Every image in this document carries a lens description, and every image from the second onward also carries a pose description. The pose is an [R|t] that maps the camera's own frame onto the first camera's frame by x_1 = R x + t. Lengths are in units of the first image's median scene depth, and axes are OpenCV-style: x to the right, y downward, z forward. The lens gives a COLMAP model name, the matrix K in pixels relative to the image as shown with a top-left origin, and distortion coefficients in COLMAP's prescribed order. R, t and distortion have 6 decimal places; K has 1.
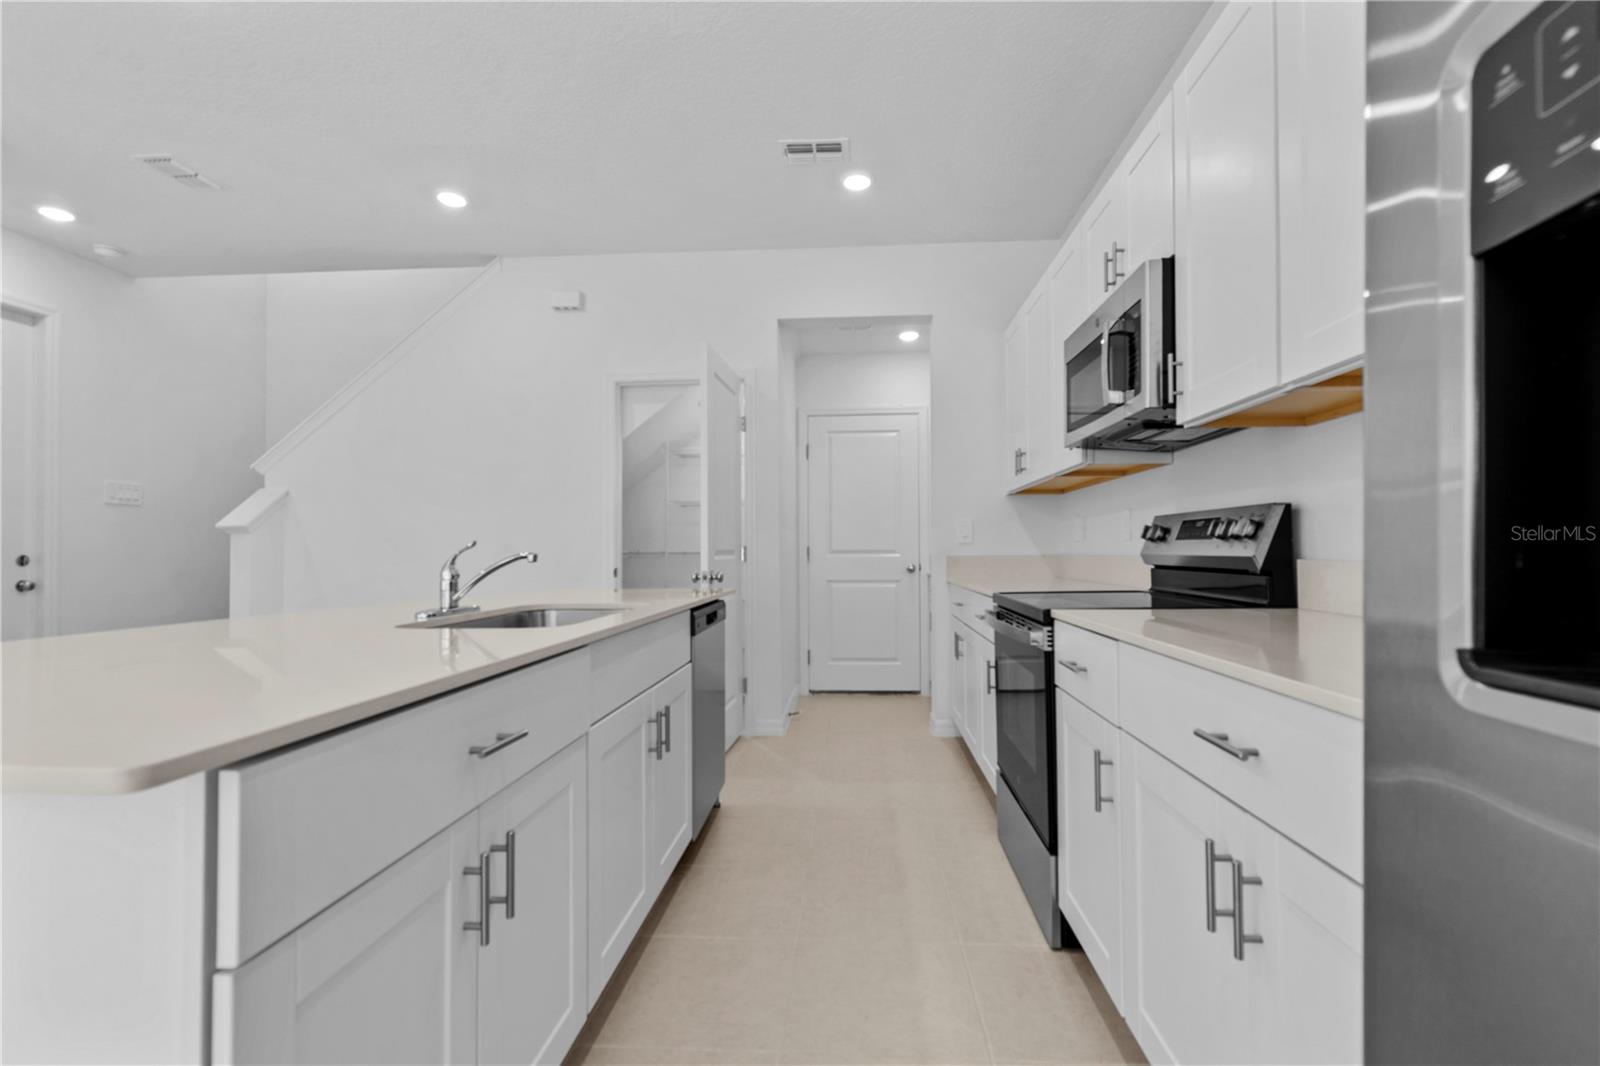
lens RADIAL K [[730.8, 0, 802.3], [0, 730.8, 547.3], [0, 0, 1]] dist [0.000696, -0.000126]
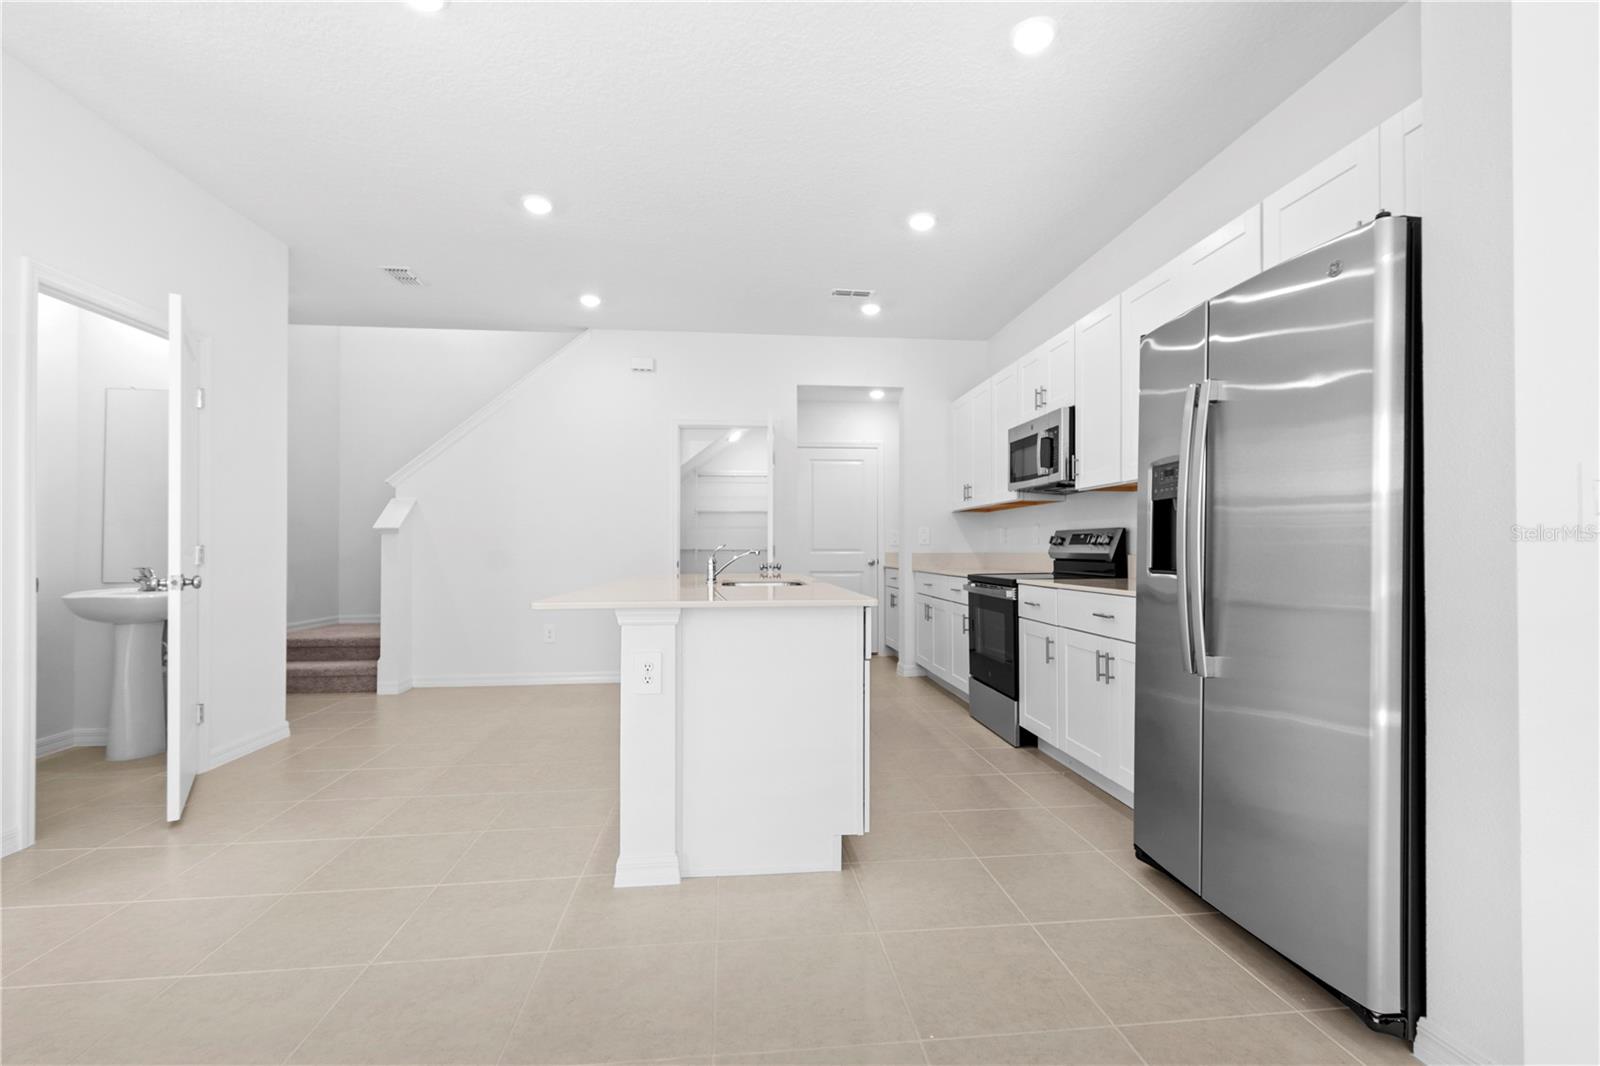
lens RADIAL K [[730.8, 0, 802.3], [0, 730.8, 547.3], [0, 0, 1]] dist [0.000696, -0.000126]
pose [[0.985827, 0.005675, 0.167670, -0.460609], [-0.006168, 0.999978, 0.002422, -0.003497], [-0.167653, -0.003422, 0.985840, -0.703736]]
